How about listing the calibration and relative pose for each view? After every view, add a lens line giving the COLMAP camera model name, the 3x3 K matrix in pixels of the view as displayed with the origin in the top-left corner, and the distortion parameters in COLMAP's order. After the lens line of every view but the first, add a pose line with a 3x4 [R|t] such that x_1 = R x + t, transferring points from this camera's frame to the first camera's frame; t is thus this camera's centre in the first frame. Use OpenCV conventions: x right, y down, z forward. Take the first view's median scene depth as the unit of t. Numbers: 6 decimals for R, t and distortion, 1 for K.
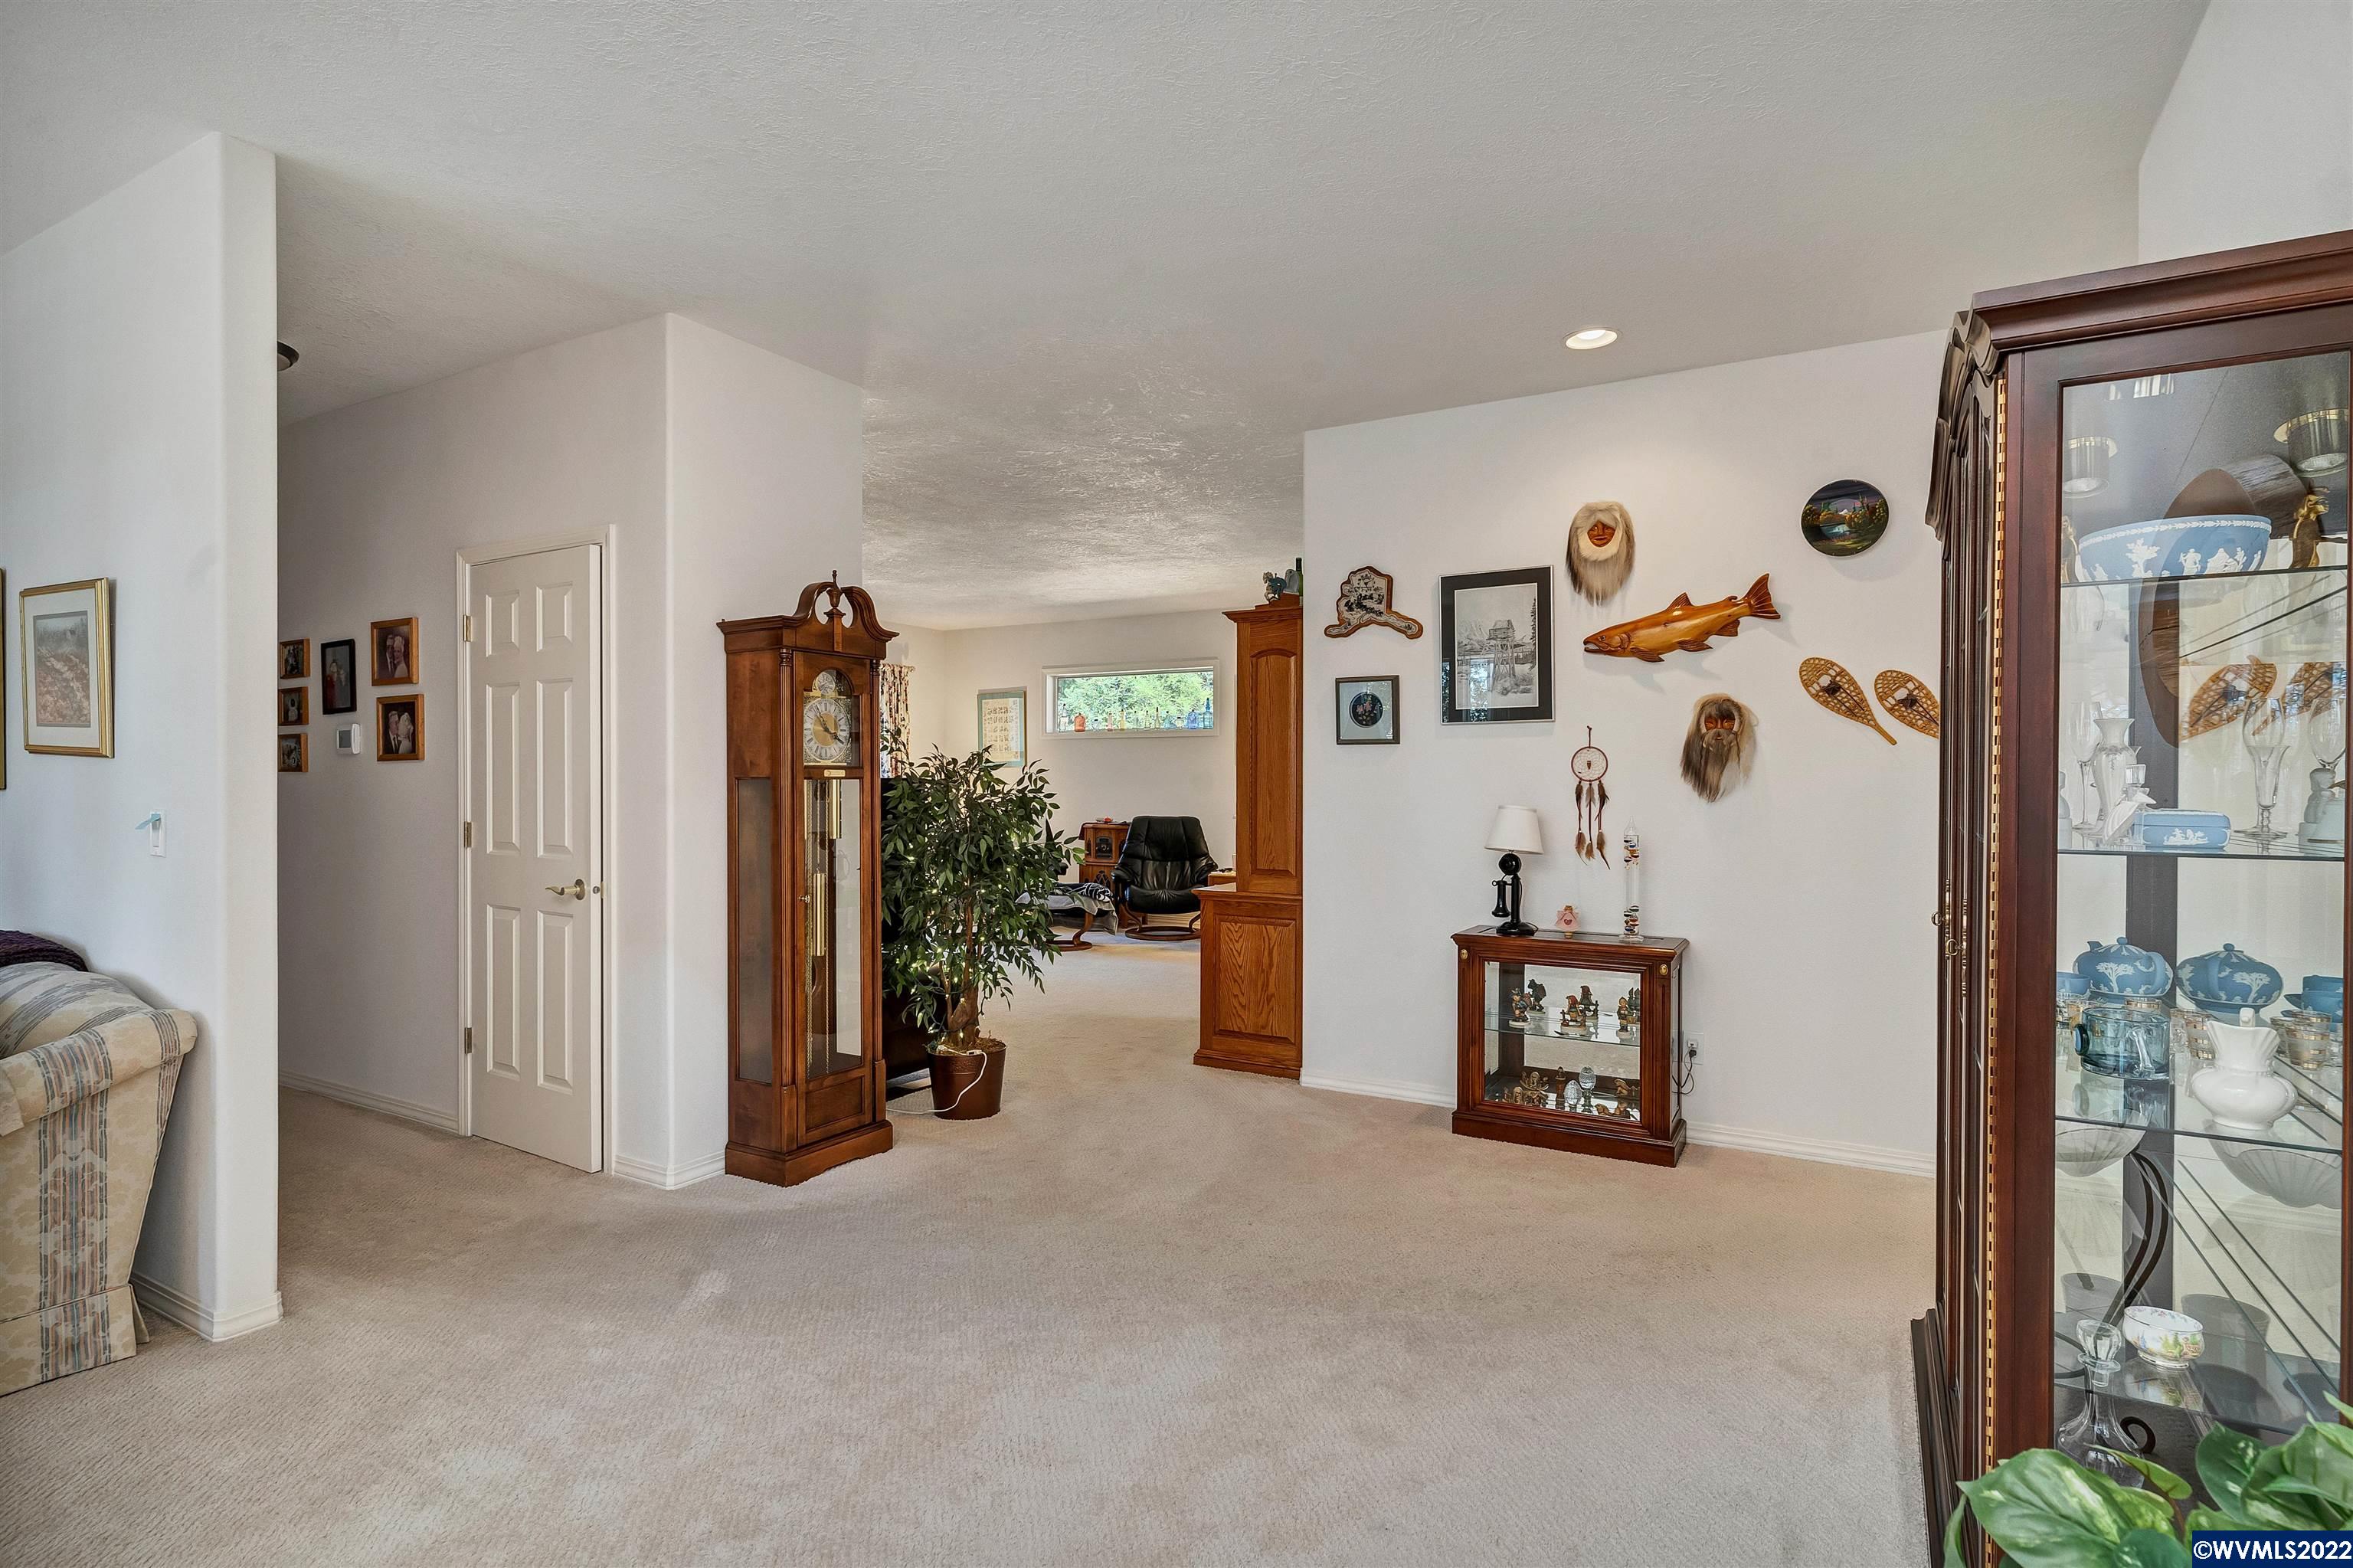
lens RADIAL K [[1176.6, 0, 1176.5], [0, 1176.6, 784.0], [0, 0, 1]] dist [0.001927, 0.001165]
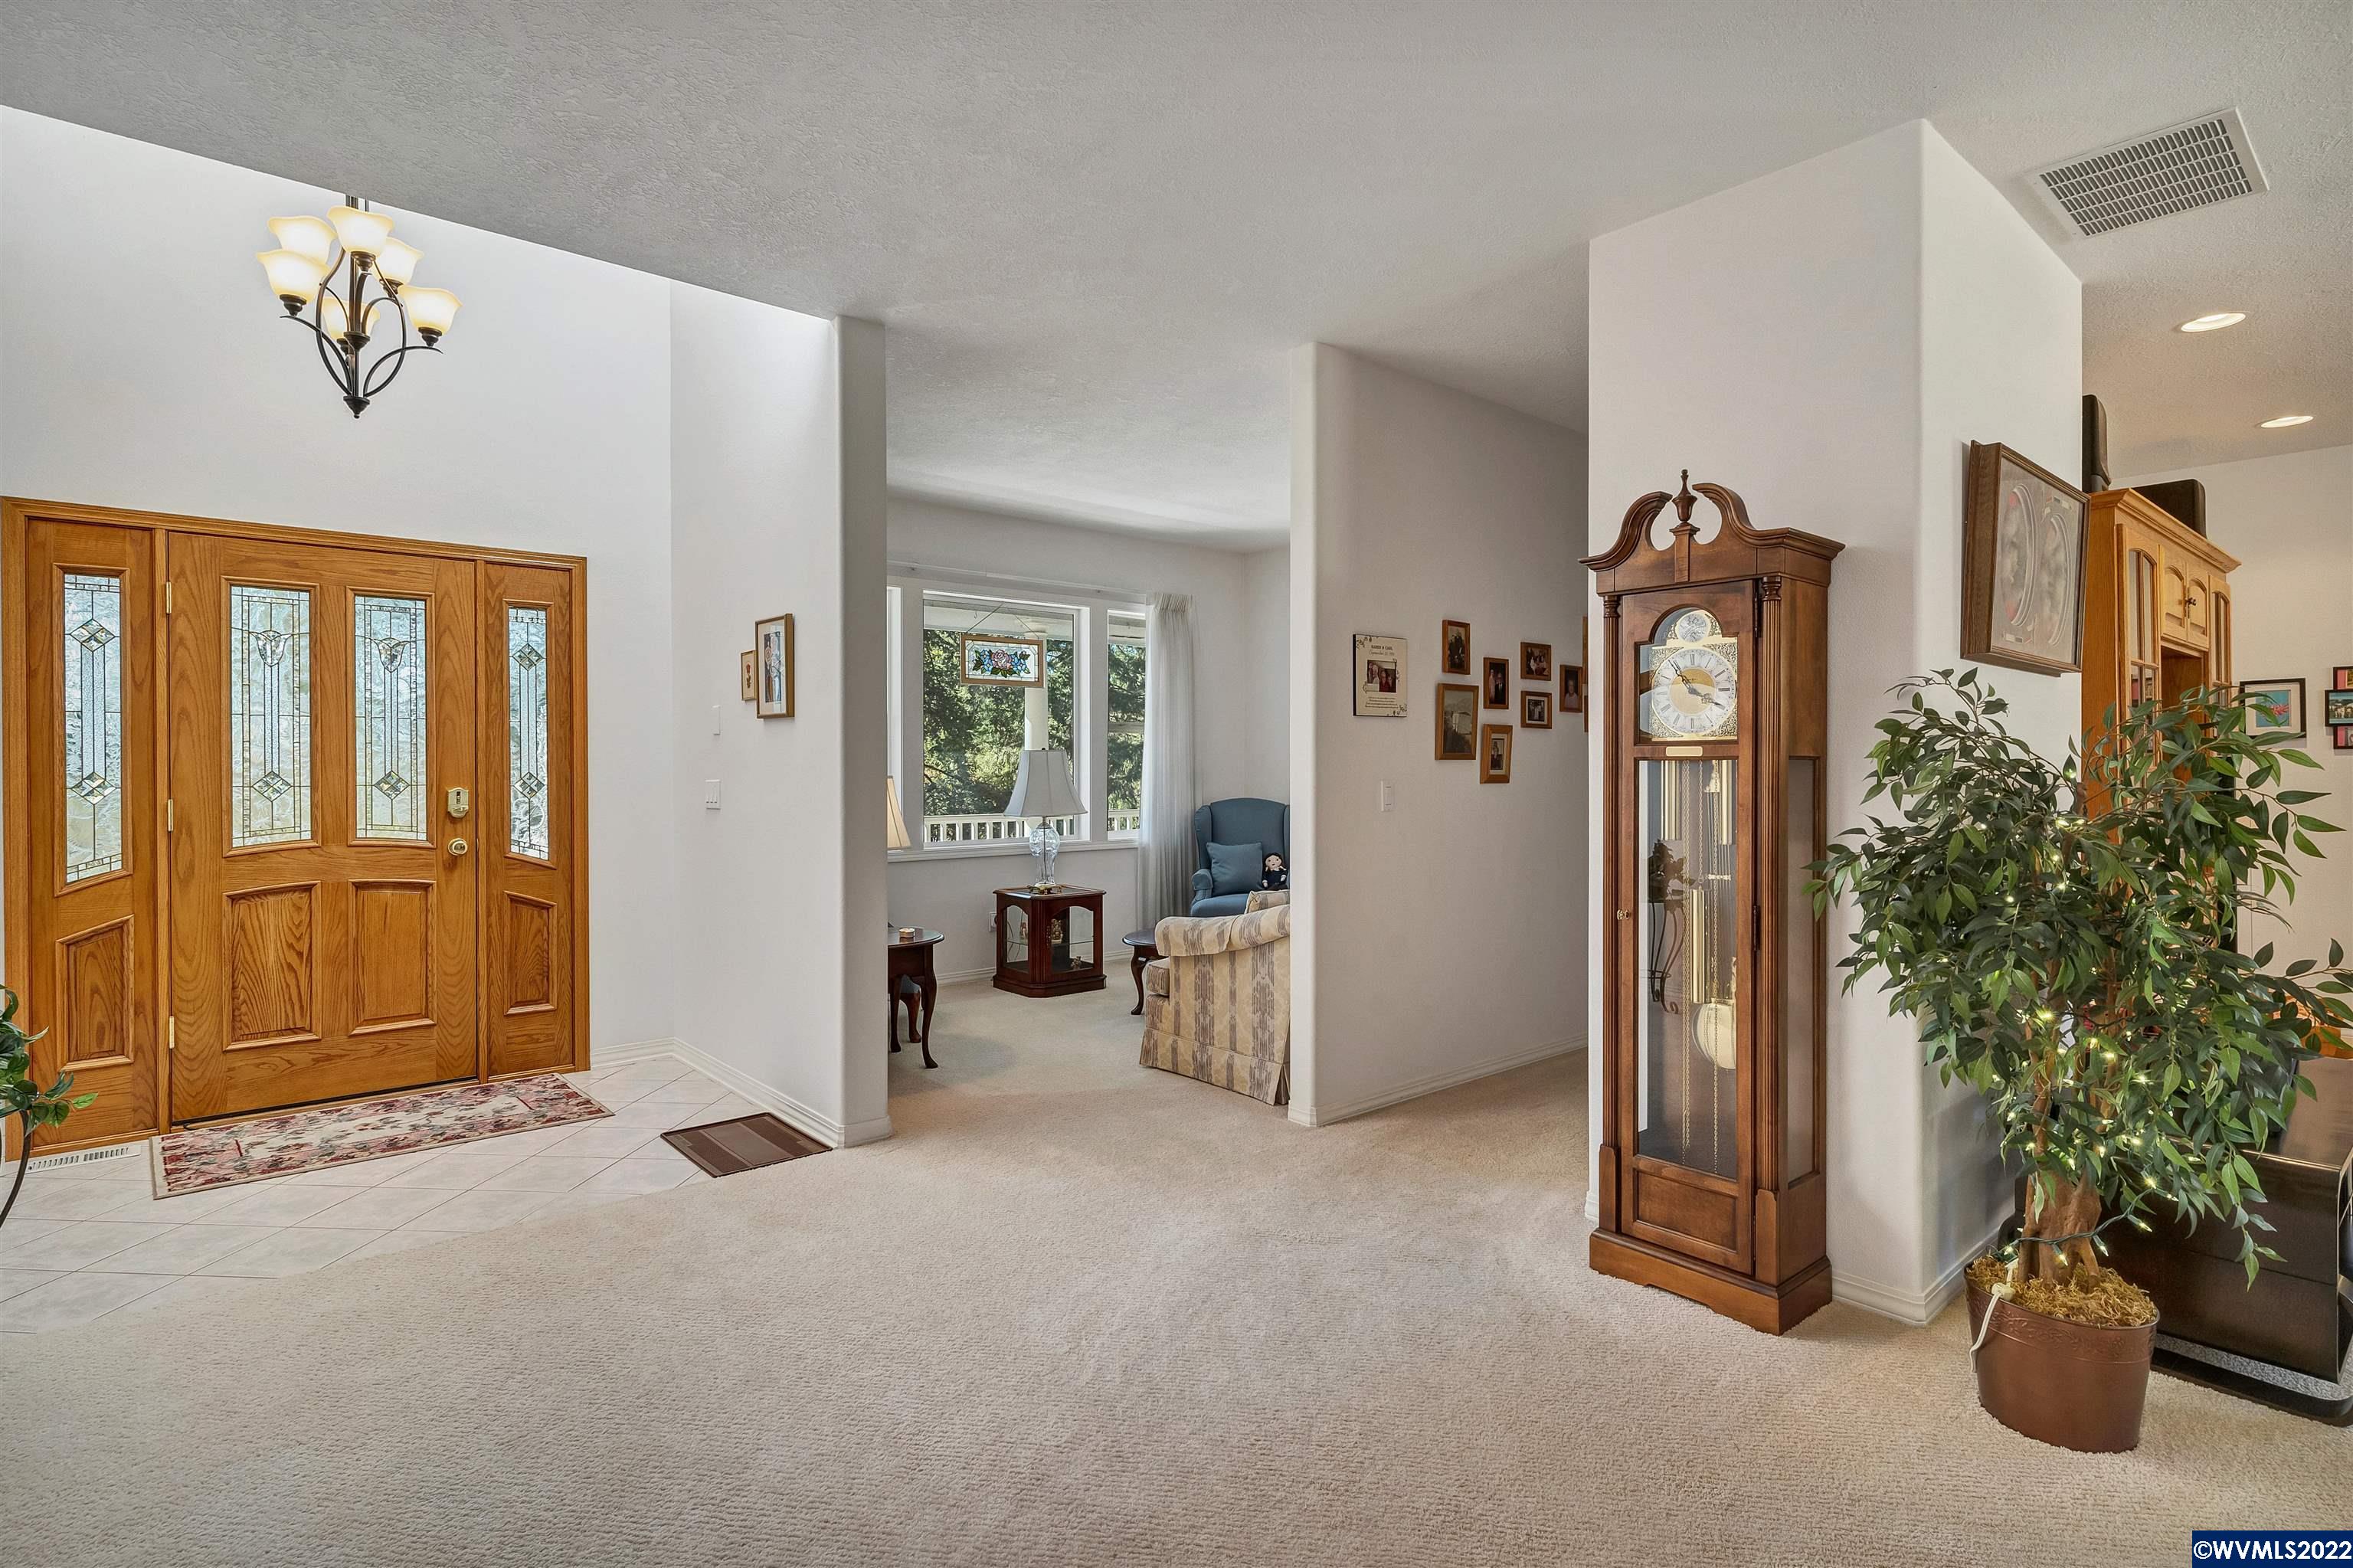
lens RADIAL K [[1176.6, 0, 1176.5], [0, 1176.6, 784.0], [0, 0, 1]] dist [0.001927, 0.001165]
pose [[-0.319985, 0.016005, -0.947287, 0.197546], [-0.005775, 0.999806, 0.018843, -0.000311], [0.947405, 0.011501, -0.319831, 0.374260]]
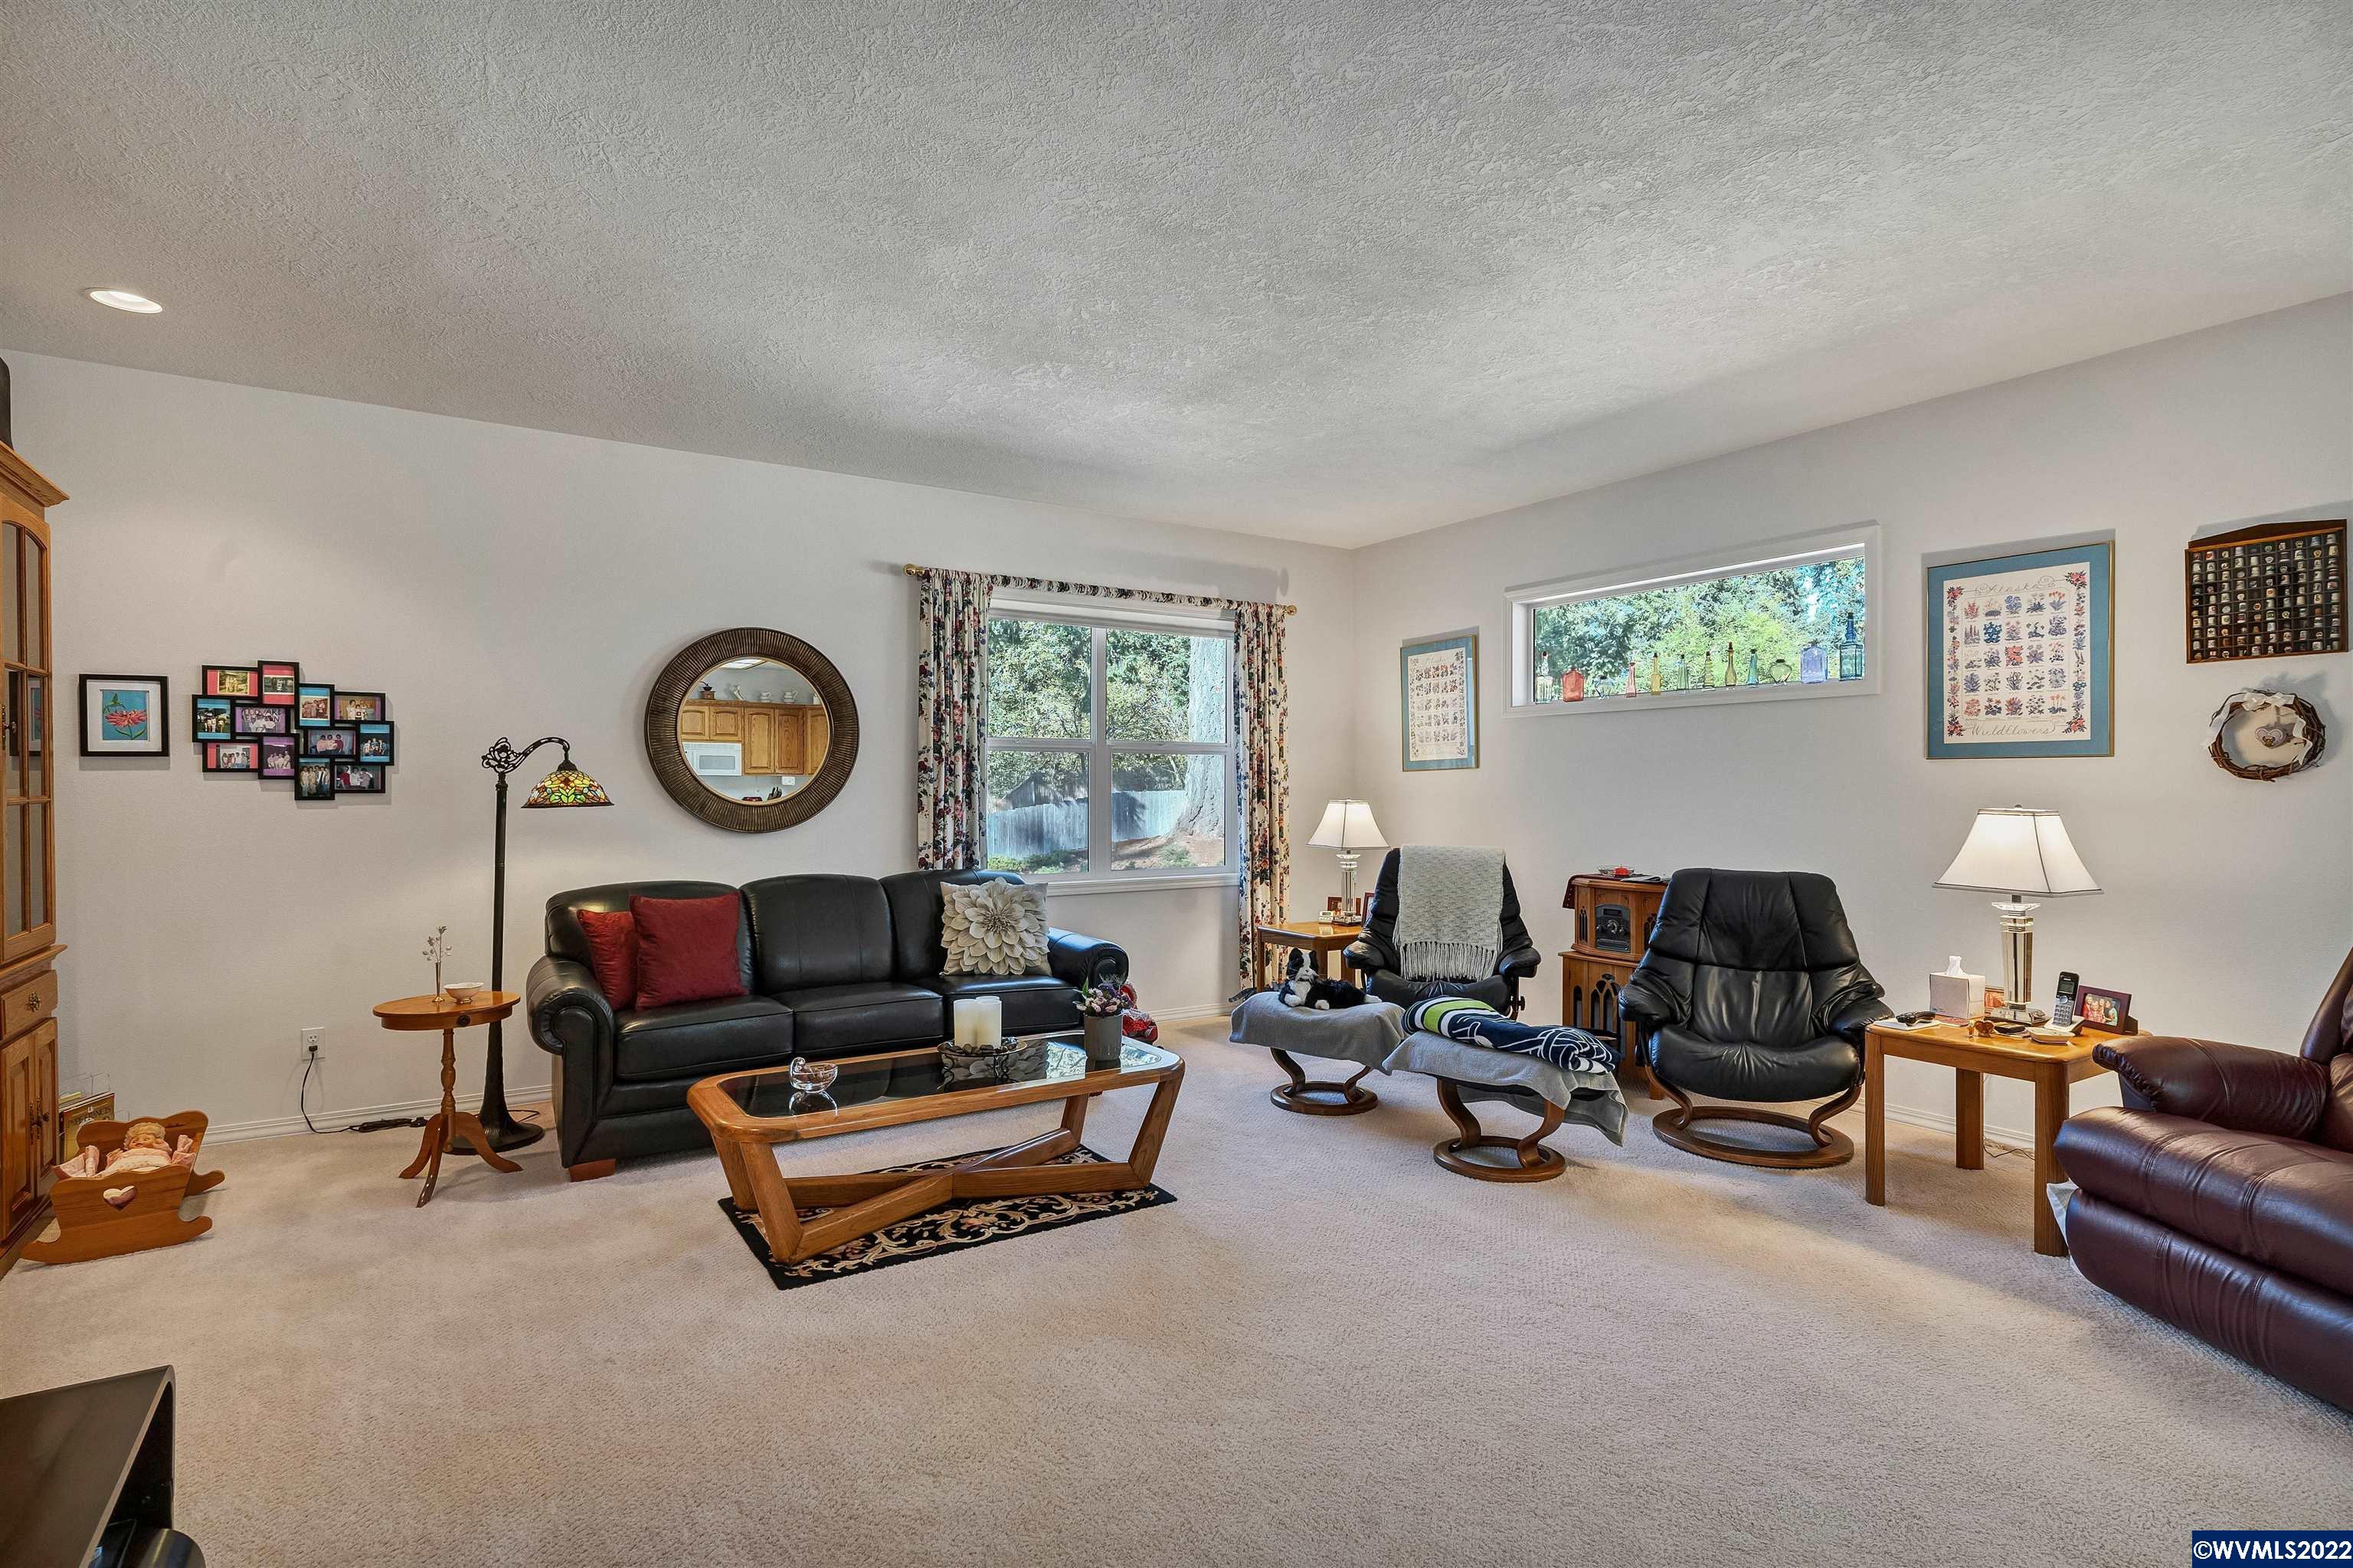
lens RADIAL K [[1176.6, 0, 1176.5], [0, 1176.6, 784.0], [0, 0, 1]] dist [0.001927, 0.001165]
pose [[0.893698, -0.001224, -0.448667, -0.002951], [-0.002131, 0.999973, -0.006973, -0.003071], [0.448664, 0.007187, 0.893672, 0.492140]]
